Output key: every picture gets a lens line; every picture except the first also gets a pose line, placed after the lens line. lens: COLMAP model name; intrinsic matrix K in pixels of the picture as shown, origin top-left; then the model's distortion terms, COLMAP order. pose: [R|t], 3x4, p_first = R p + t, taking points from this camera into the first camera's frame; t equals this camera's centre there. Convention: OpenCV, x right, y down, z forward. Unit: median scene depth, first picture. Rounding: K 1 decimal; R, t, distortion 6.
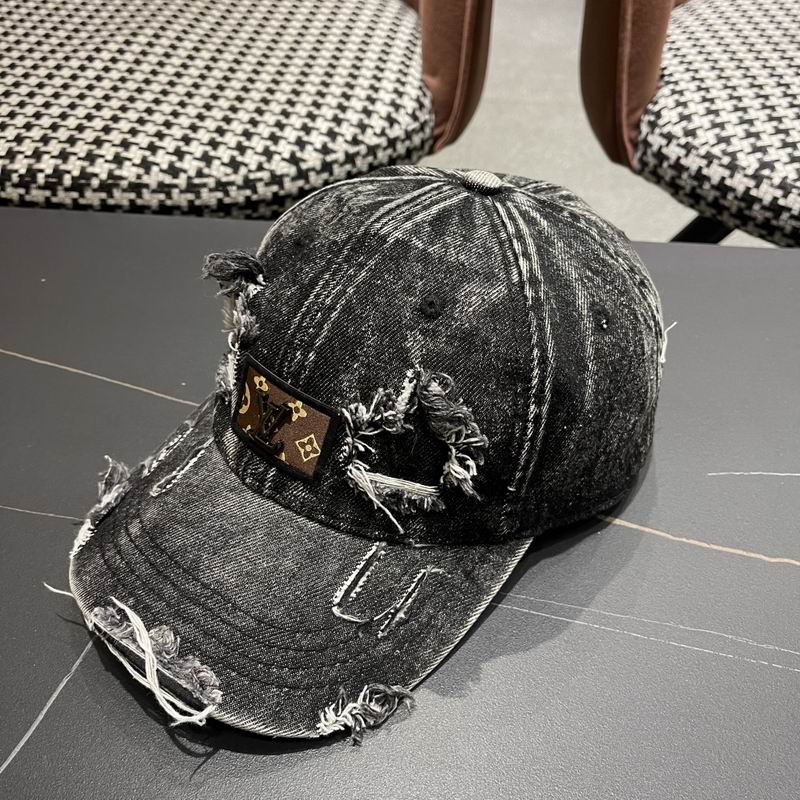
lens RADIAL K [[834.6, 0, 396.3], [0, 834.6, 404.8], [0, 0, 1]] dist [0.006583, 0.000000]
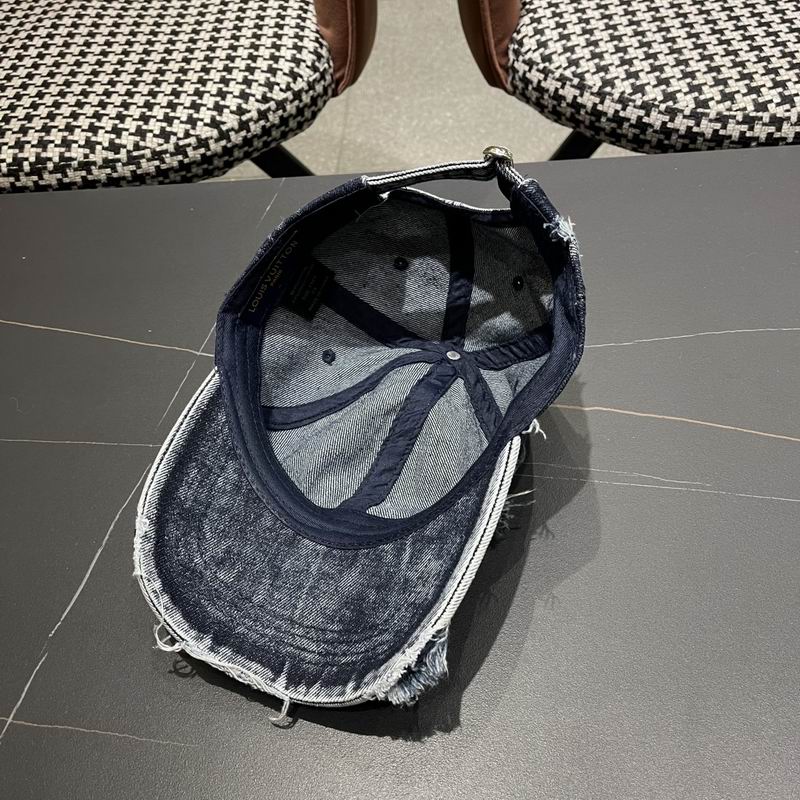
lens RADIAL K [[834.6, 0, 397.6], [0, 834.6, 407.0], [0, 0, 1]] dist [0.006583, 0.000000]
pose [[0.992177, -0.124580, 0.008040, 0.073433], [0.122435, 0.983629, 0.132228, -0.024490], [-0.024381, -0.130209, 0.991187, -0.223524]]
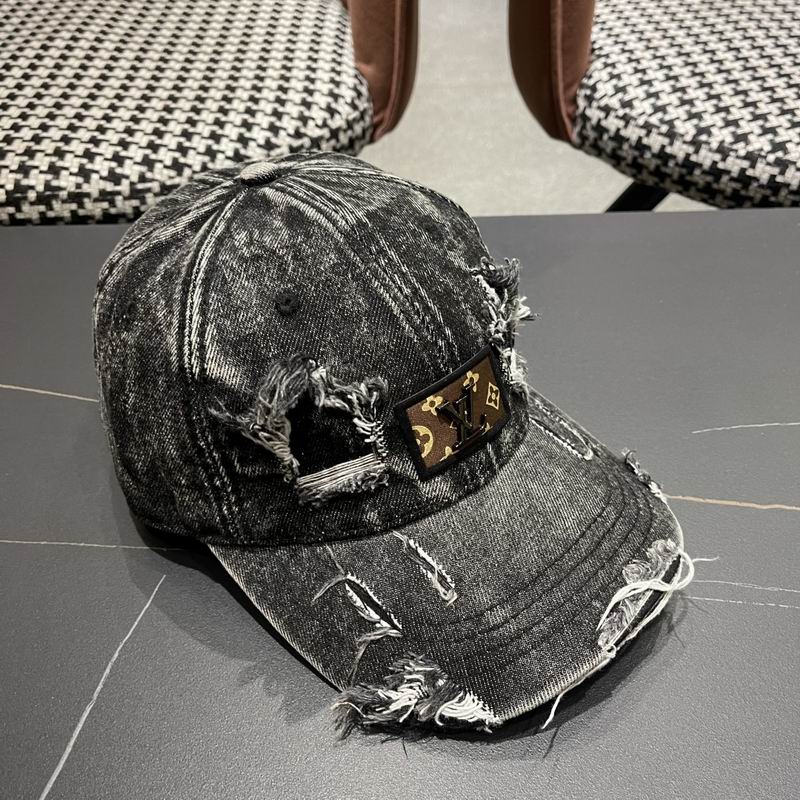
lens RADIAL K [[834.6, 0, 410.0], [0, 834.6, 414.8], [0, 0, 1]] dist [0.006583, 0.000000]
pose [[0.990690, -0.098497, 0.093980, -0.044669], [0.096525, 0.995009, 0.025308, 0.000955], [-0.096004, -0.016001, 0.995252, 0.002742]]
